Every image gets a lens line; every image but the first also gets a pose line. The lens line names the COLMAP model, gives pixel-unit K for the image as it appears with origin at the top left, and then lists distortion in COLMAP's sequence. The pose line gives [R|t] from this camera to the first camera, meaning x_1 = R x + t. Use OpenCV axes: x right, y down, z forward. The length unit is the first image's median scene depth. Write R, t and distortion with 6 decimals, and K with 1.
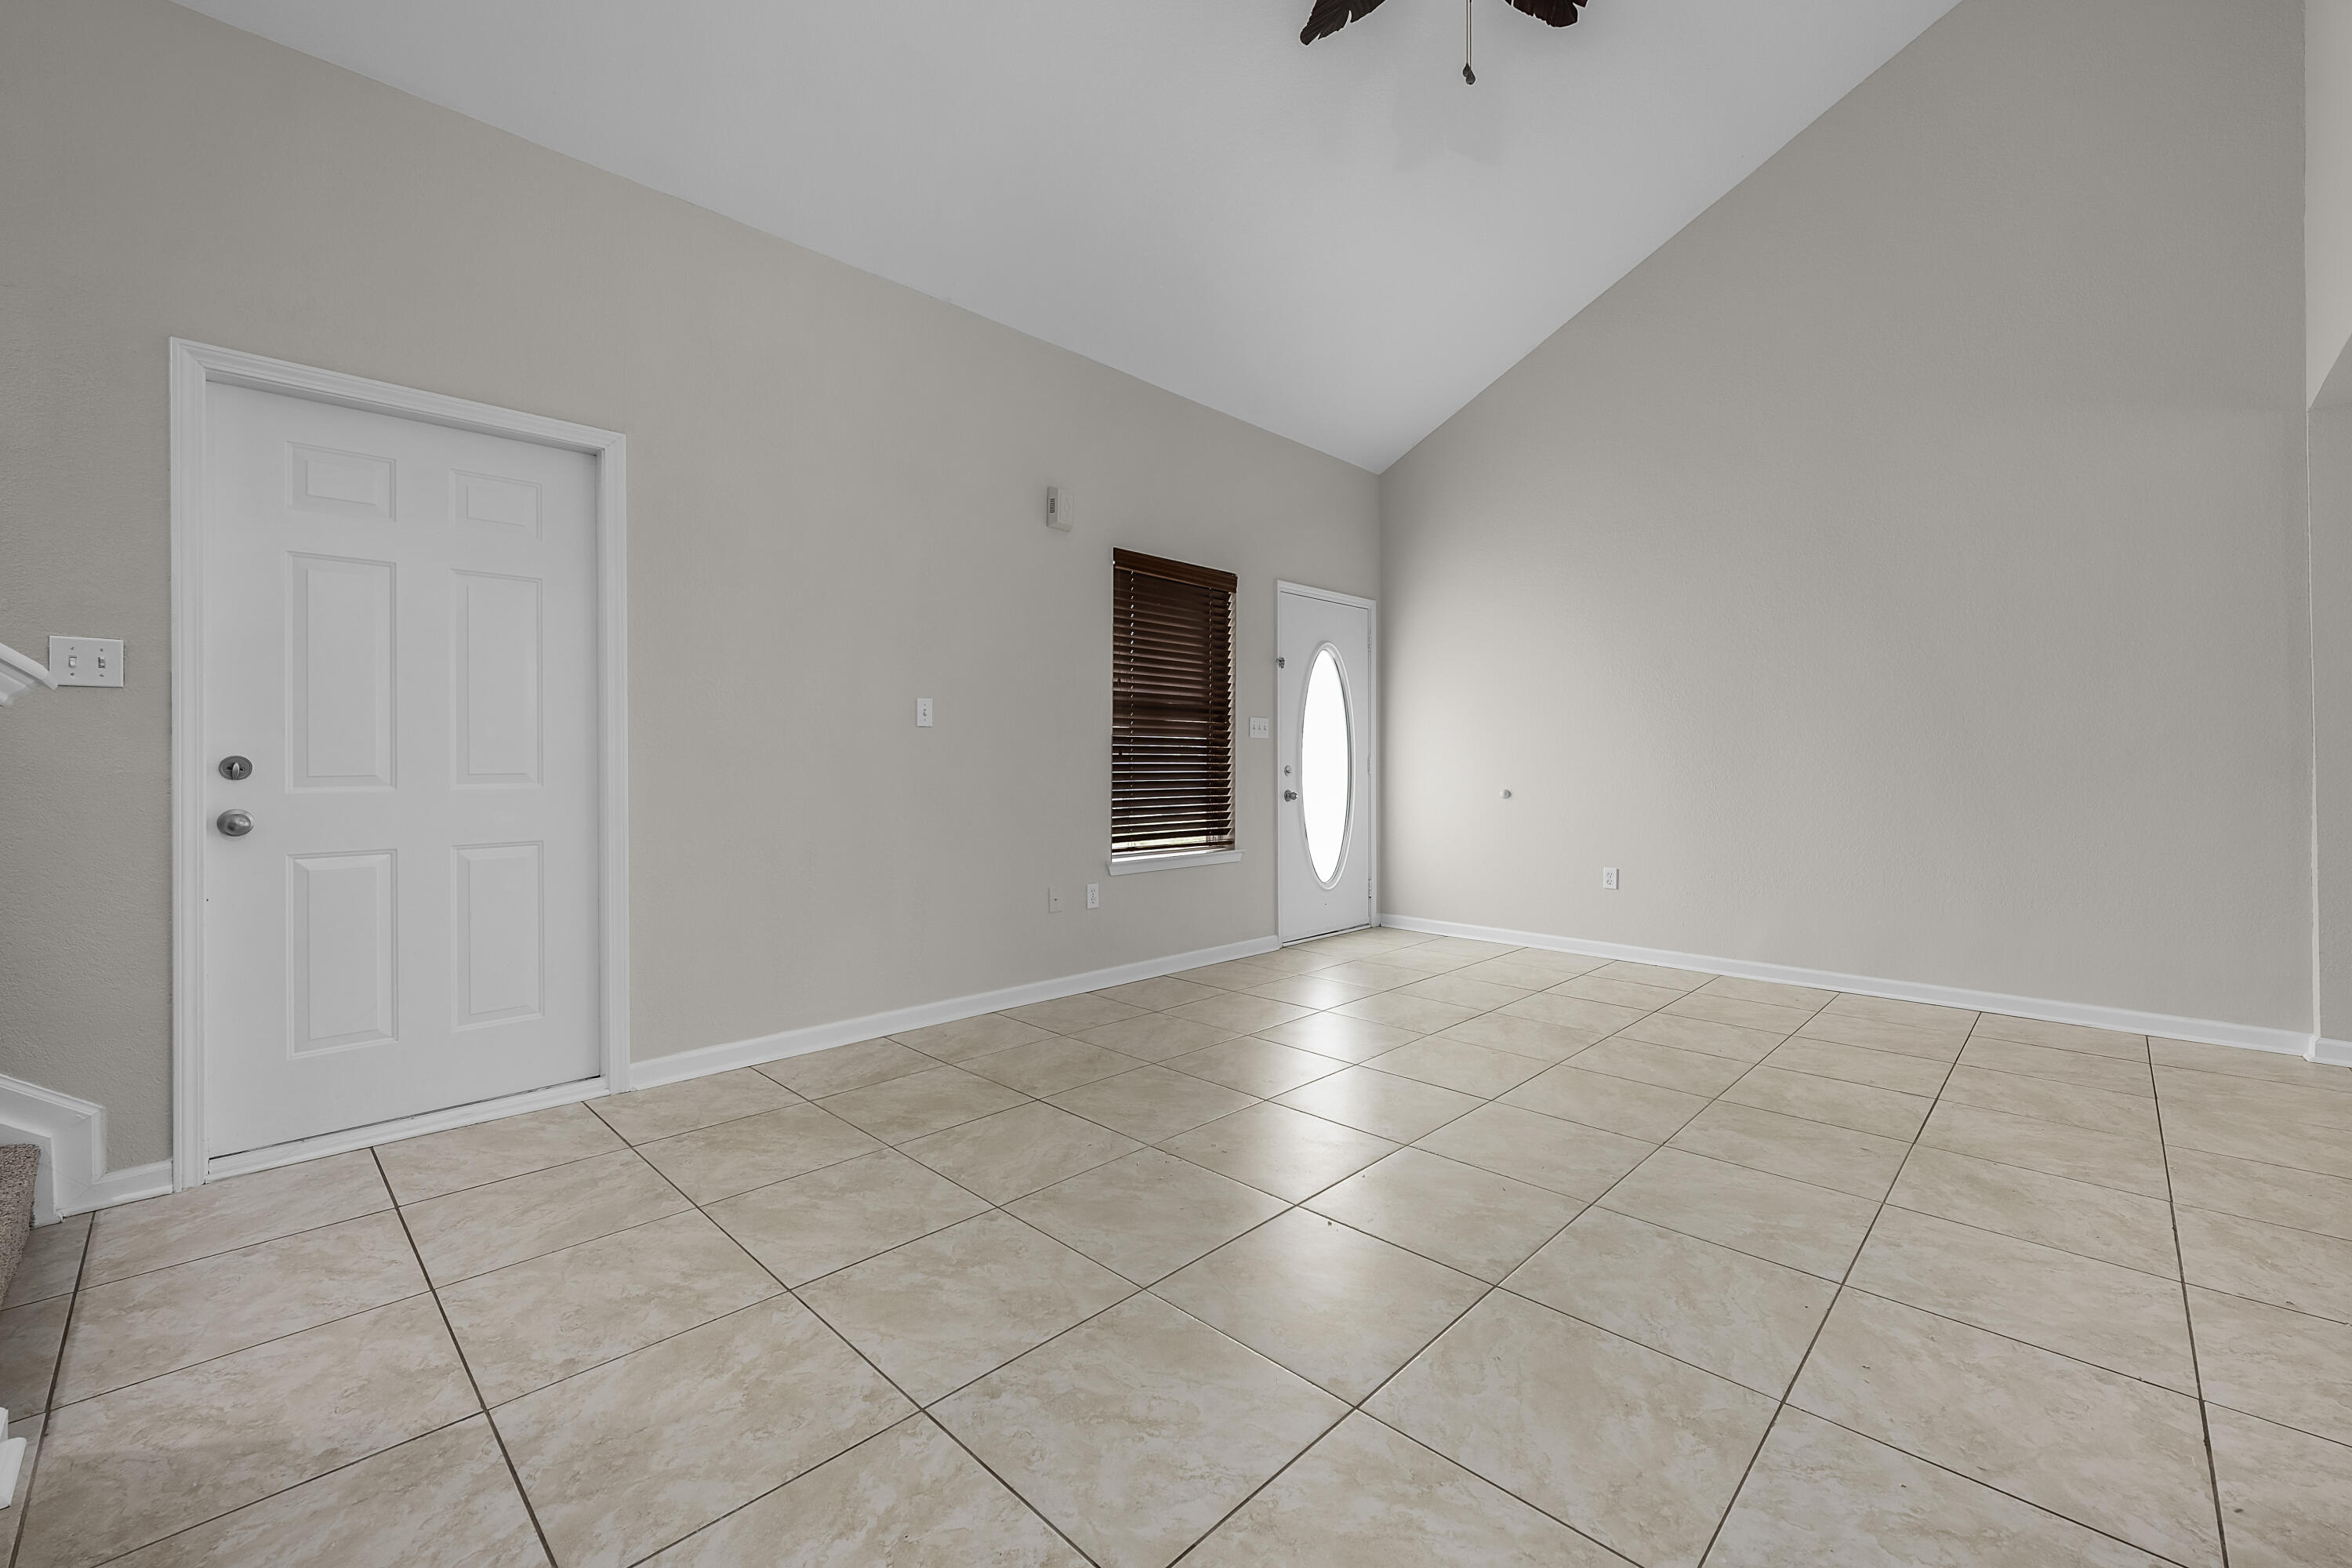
lens RADIAL K [[954.0, 0, 1175.0], [0, 954.0, 755.0], [0, 0, 1]] dist [-0.009141, 0.000862]
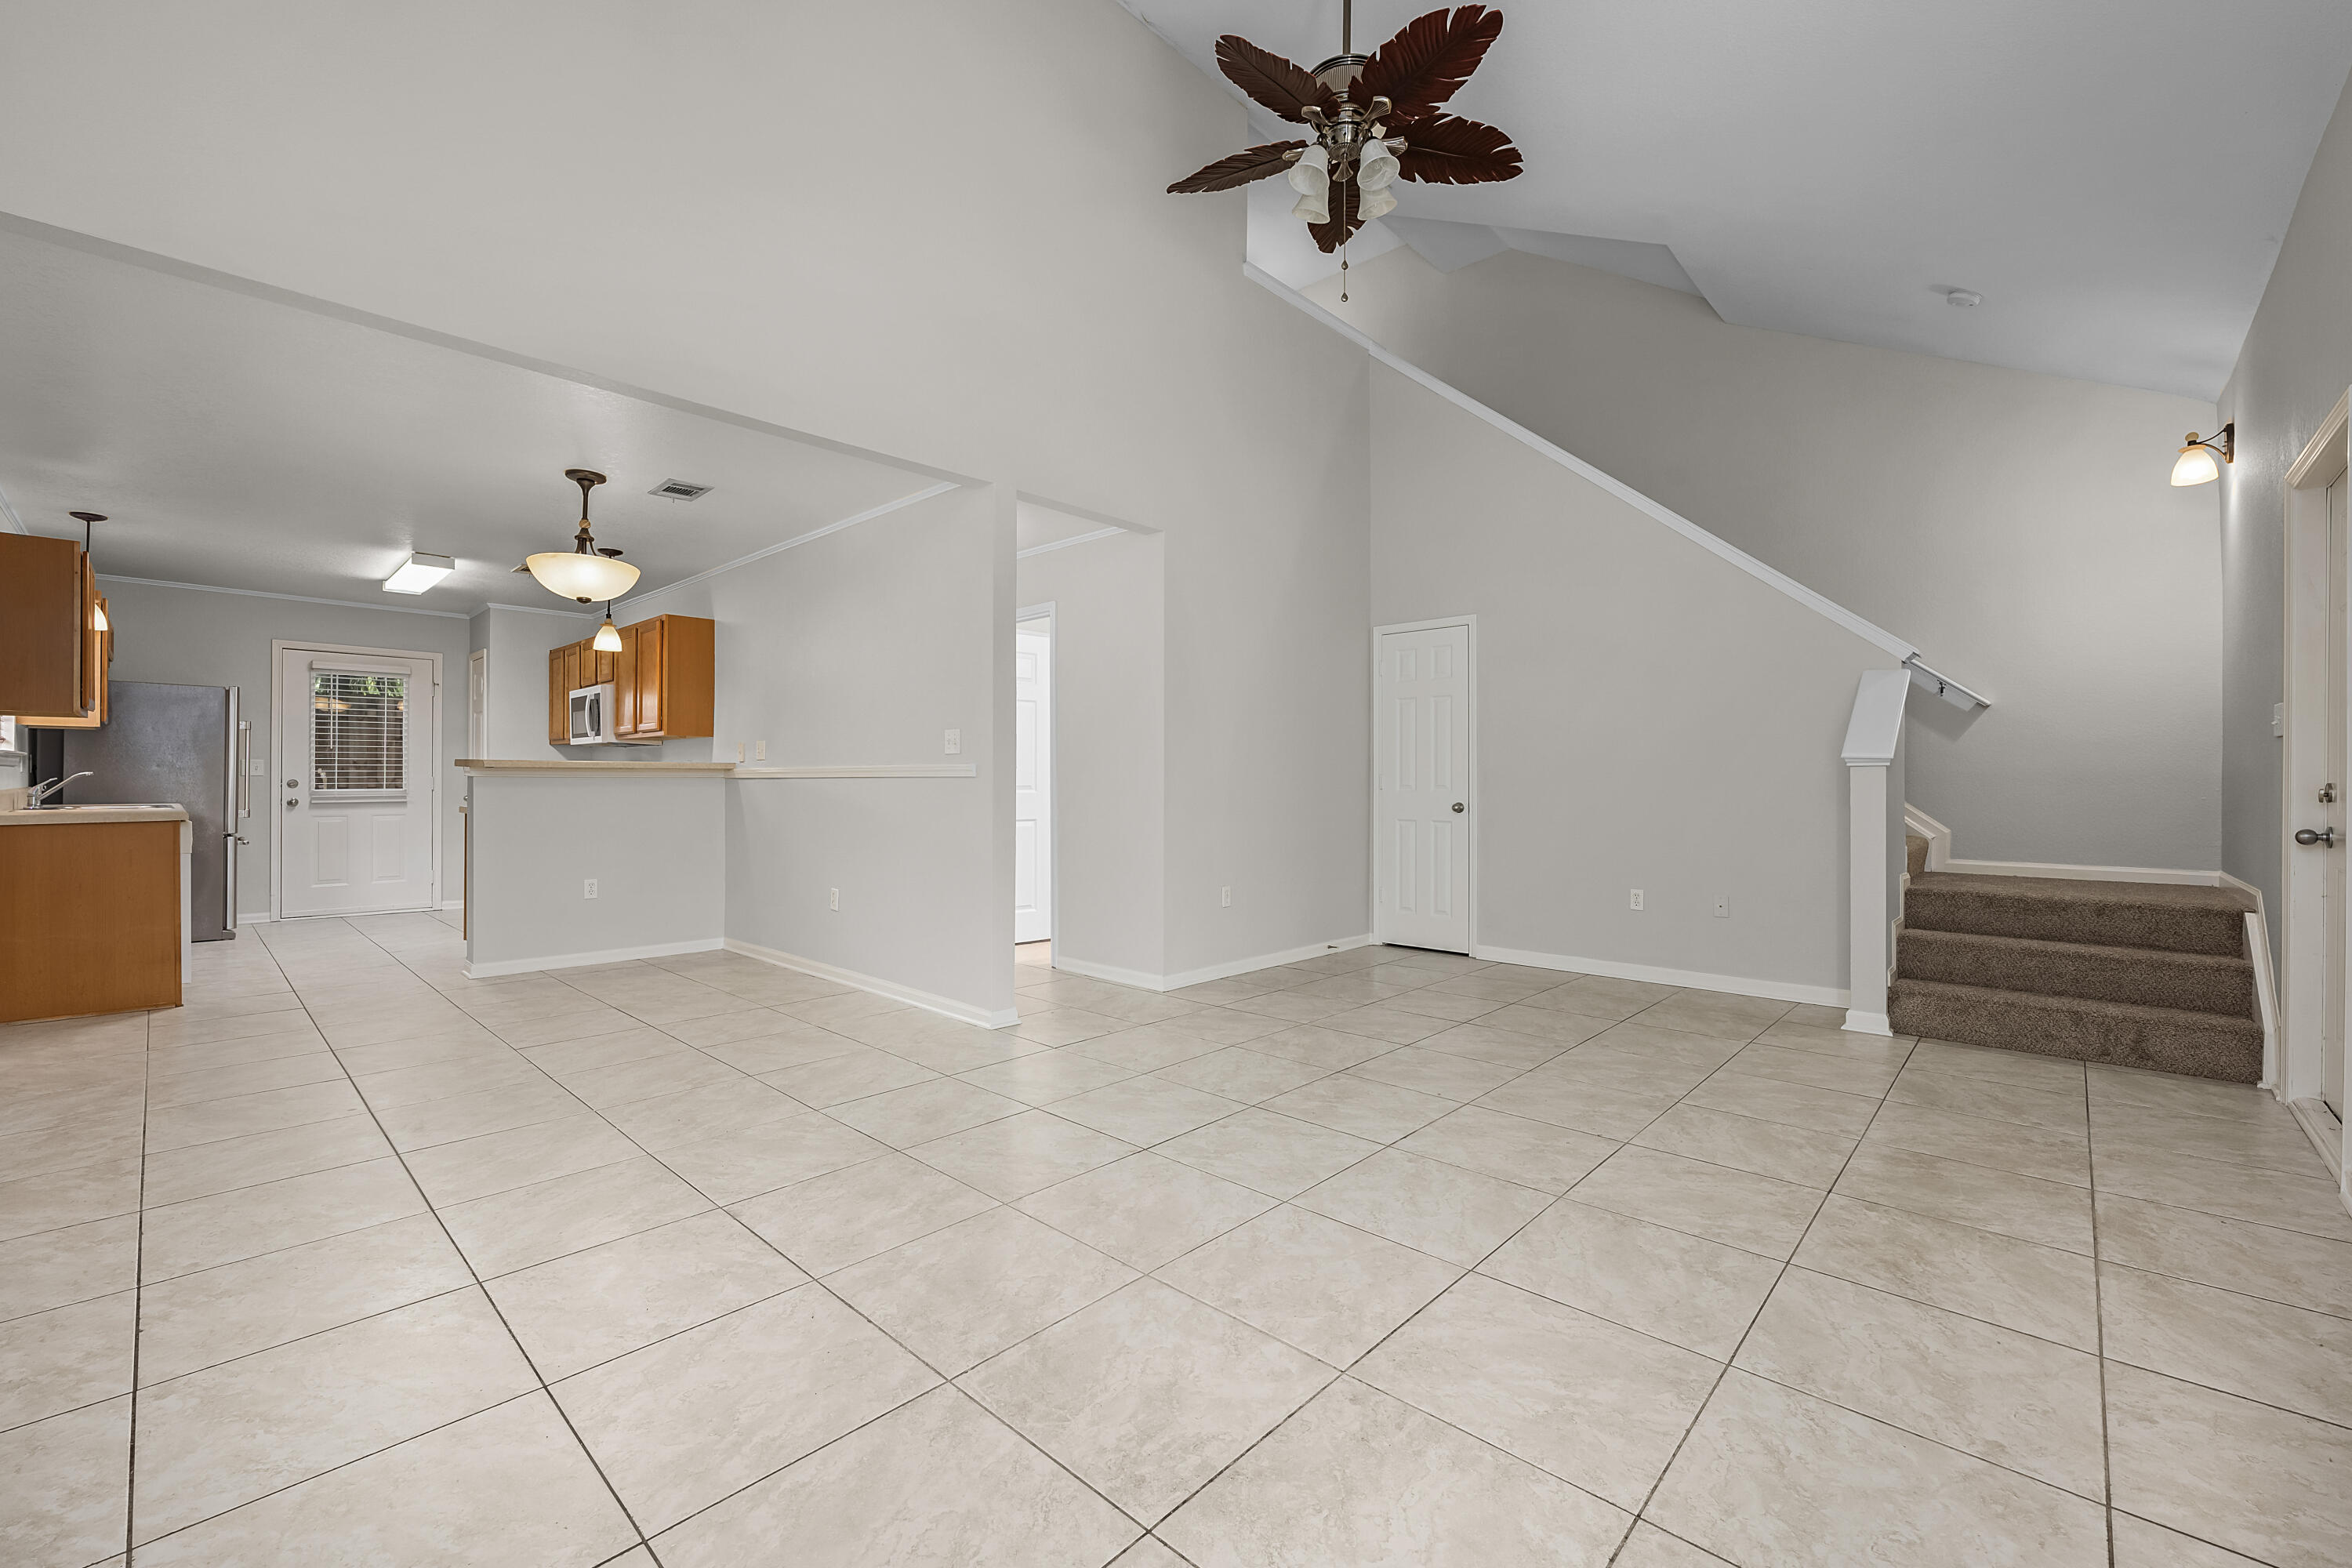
lens RADIAL K [[957.4, 0, 1170.1], [0, 957.4, 776.4], [0, 0, 1]] dist [-0.006992, 0.000856]
pose [[-0.999785, -0.005384, -0.020038, 0.418335], [-0.005187, 0.999938, -0.009885, 0.008985], [0.020090, -0.009779, -0.999750, 1.692614]]
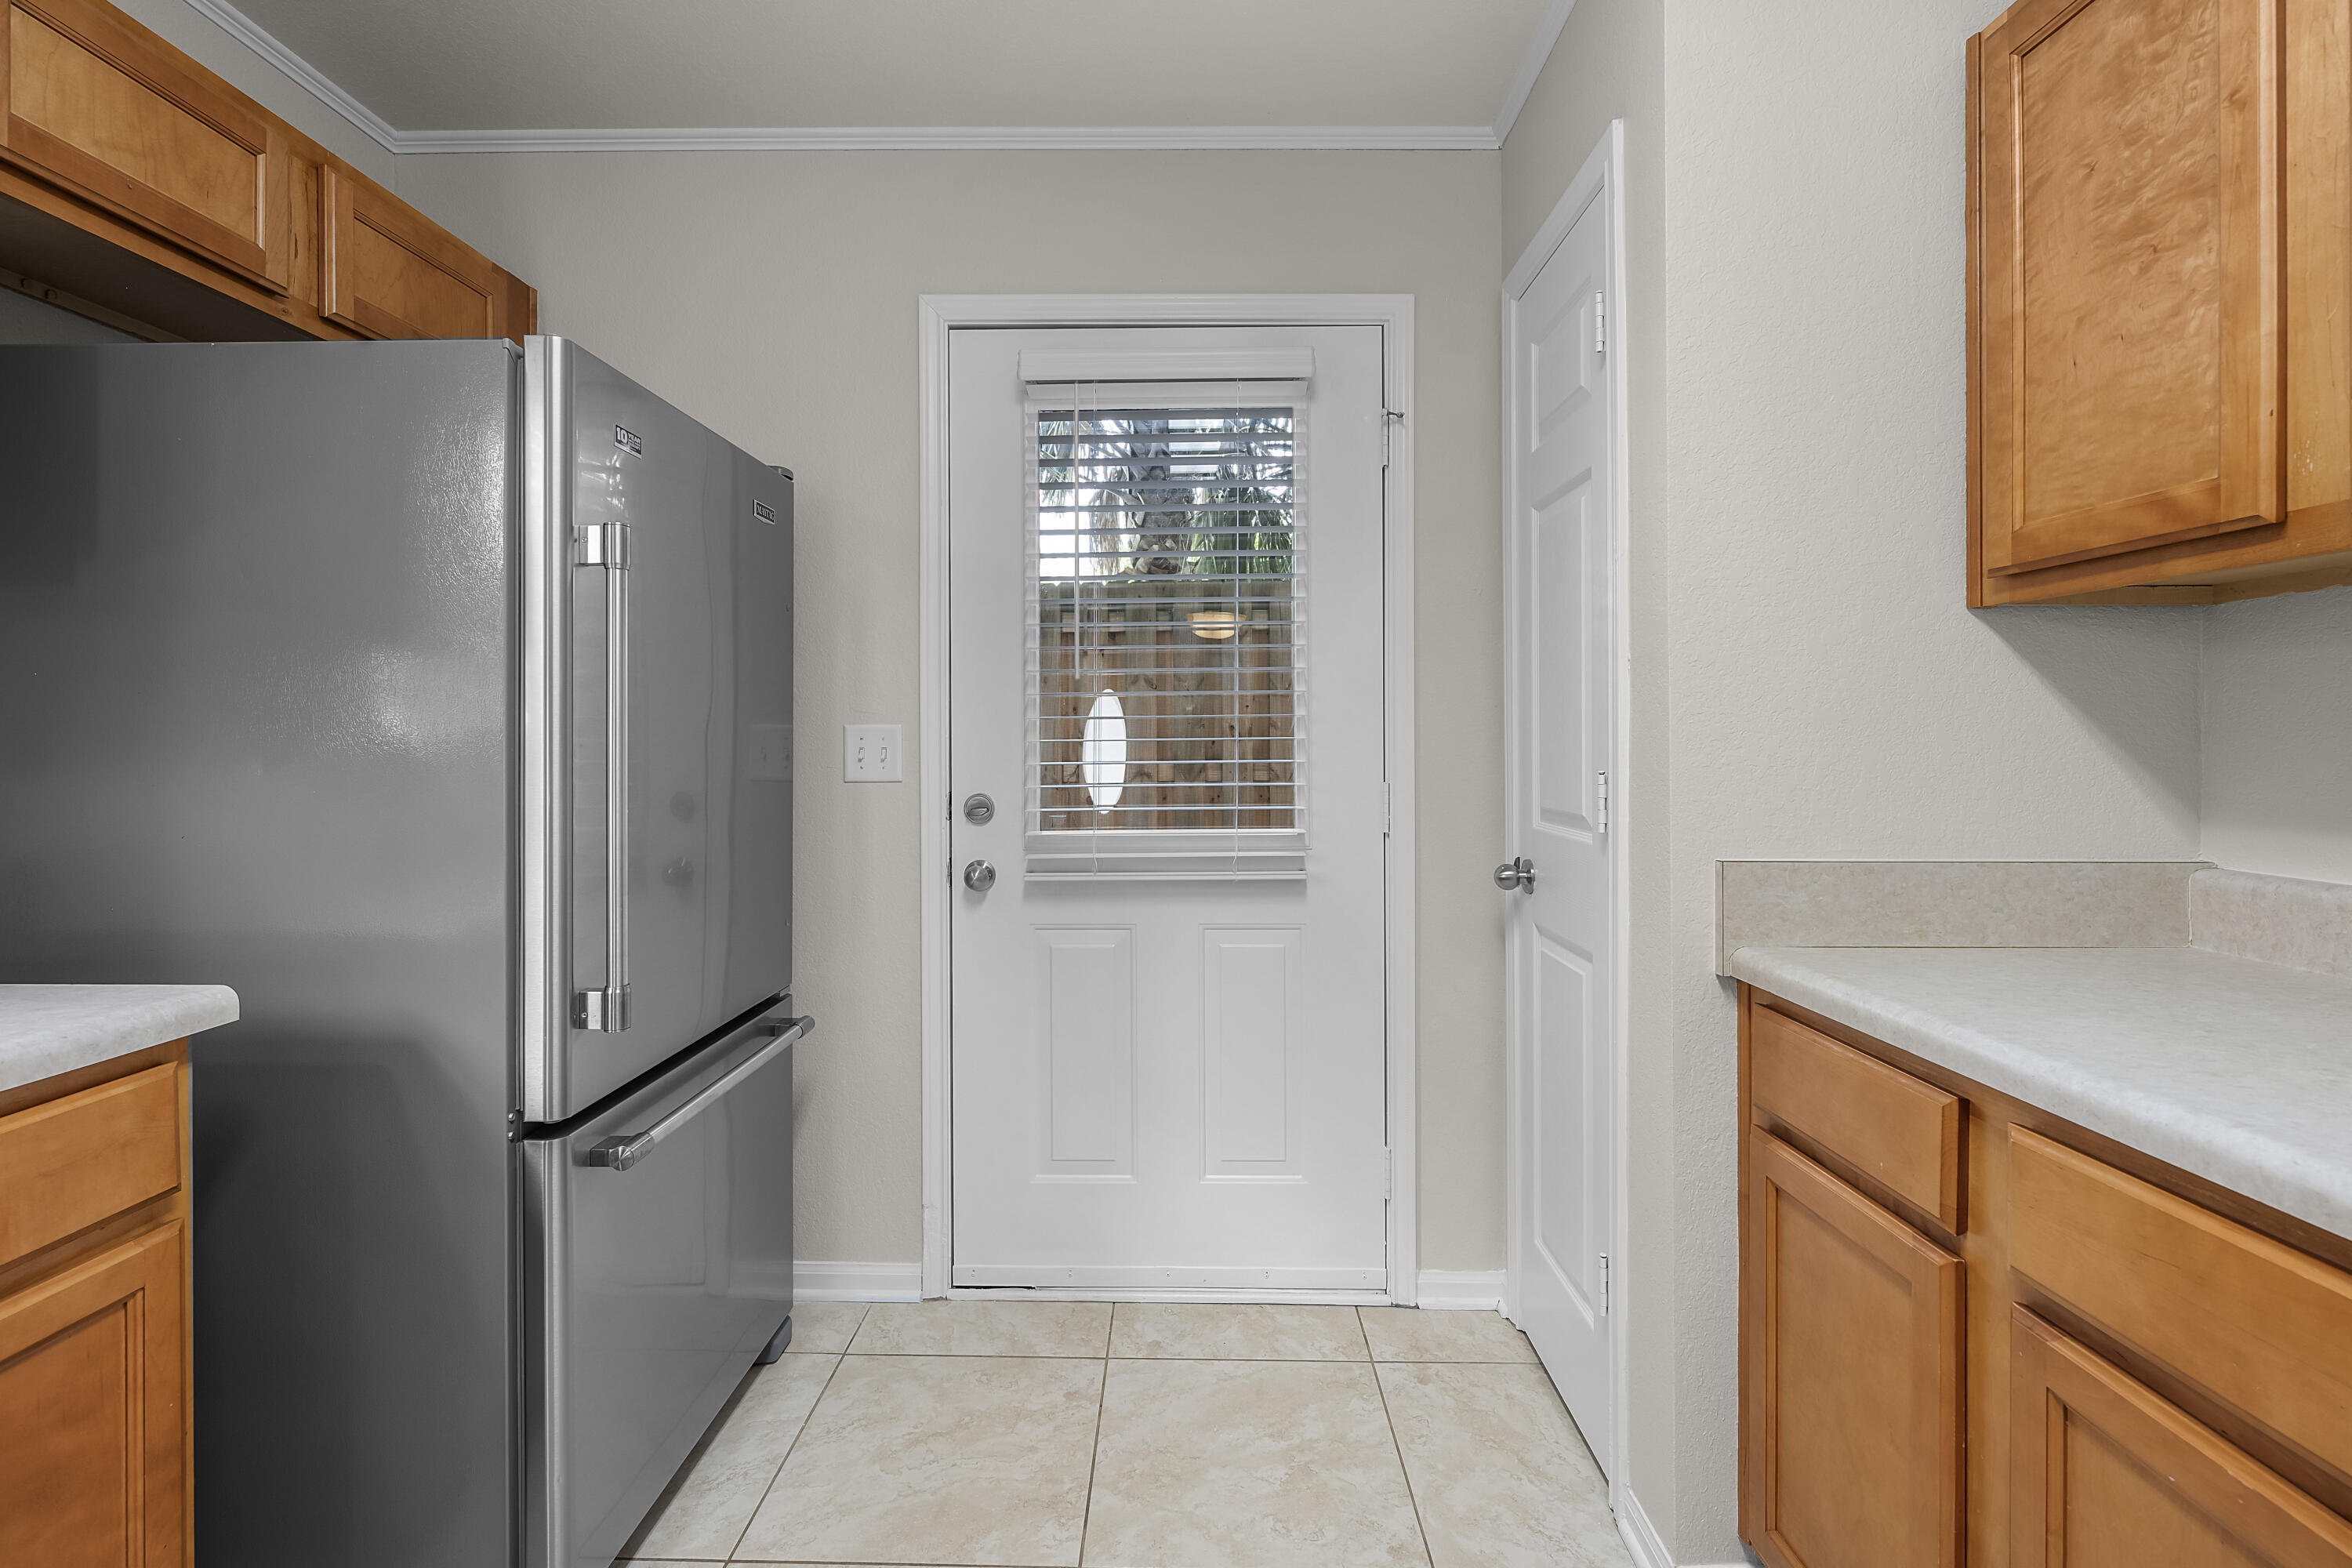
lens RADIAL K [[1043.6, 0, 1168.9], [0, 1043.6, 741.1], [0, 0, 1]] dist [-0.003998, -0.000574]
pose [[-0.687111, -0.003748, 0.726542, 1.844324], [-0.006149, 0.999981, -0.000656, -0.029660], [-0.726526, -0.004918, -0.687121, -0.195793]]
